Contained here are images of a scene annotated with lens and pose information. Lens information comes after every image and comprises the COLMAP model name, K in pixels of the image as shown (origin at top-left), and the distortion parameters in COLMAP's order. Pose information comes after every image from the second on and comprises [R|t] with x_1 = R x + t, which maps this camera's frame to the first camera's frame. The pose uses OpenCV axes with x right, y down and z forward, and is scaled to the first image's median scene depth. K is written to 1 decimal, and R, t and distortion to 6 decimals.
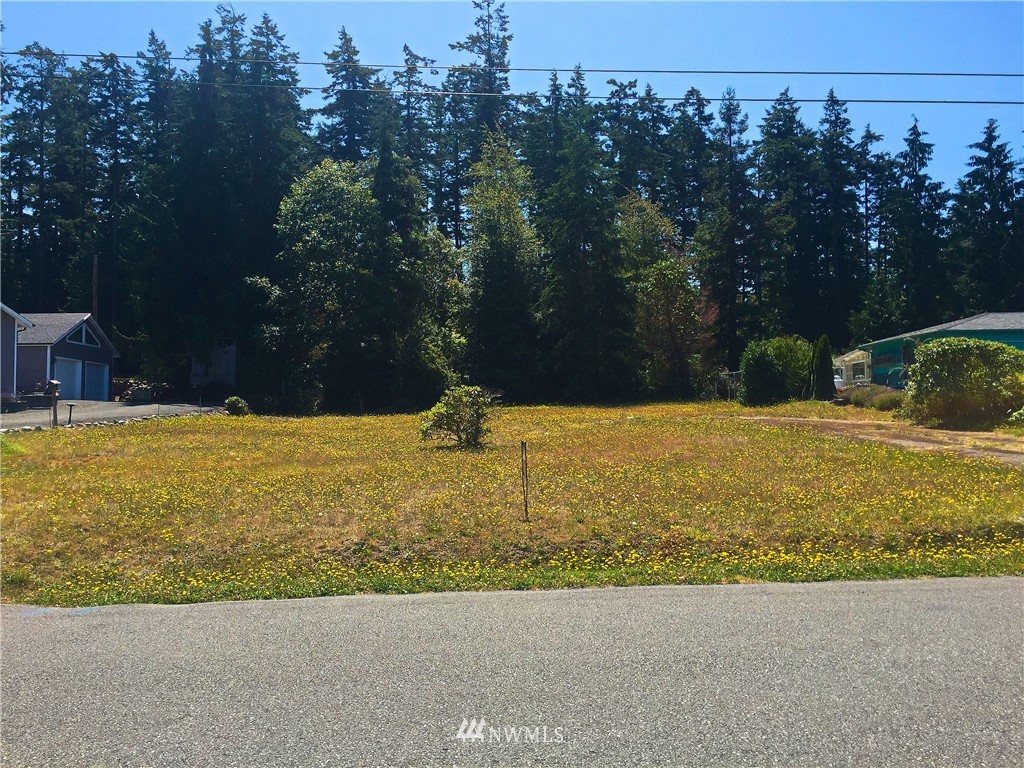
lens RADIAL K [[879.7, 0, 510.9], [0, 879.7, 393.2], [0, 0, 1]] dist [0.115960, -0.178696]
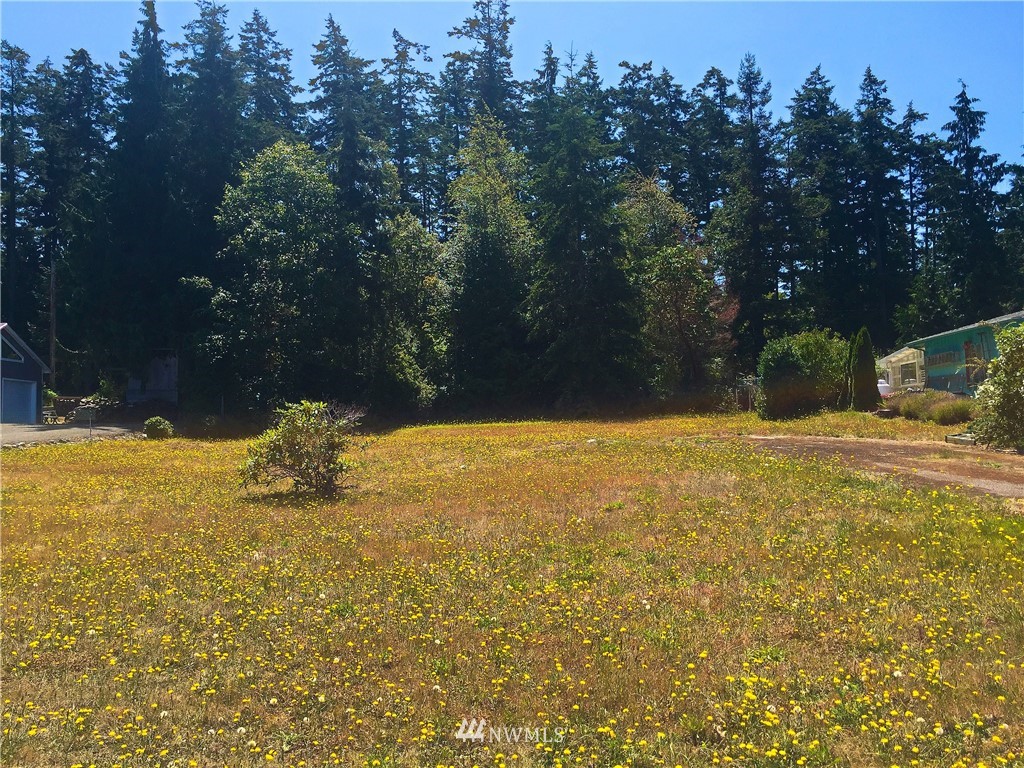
lens RADIAL K [[875.3, 0, 507.4], [0, 875.3, 387.0], [0, 0, 1]] dist [0.078374, -0.115130]
pose [[0.998501, -0.017201, -0.051955, 0.038374], [0.016141, 0.999655, -0.020744, -0.000931], [0.052294, 0.019875, 0.998434, 0.101447]]
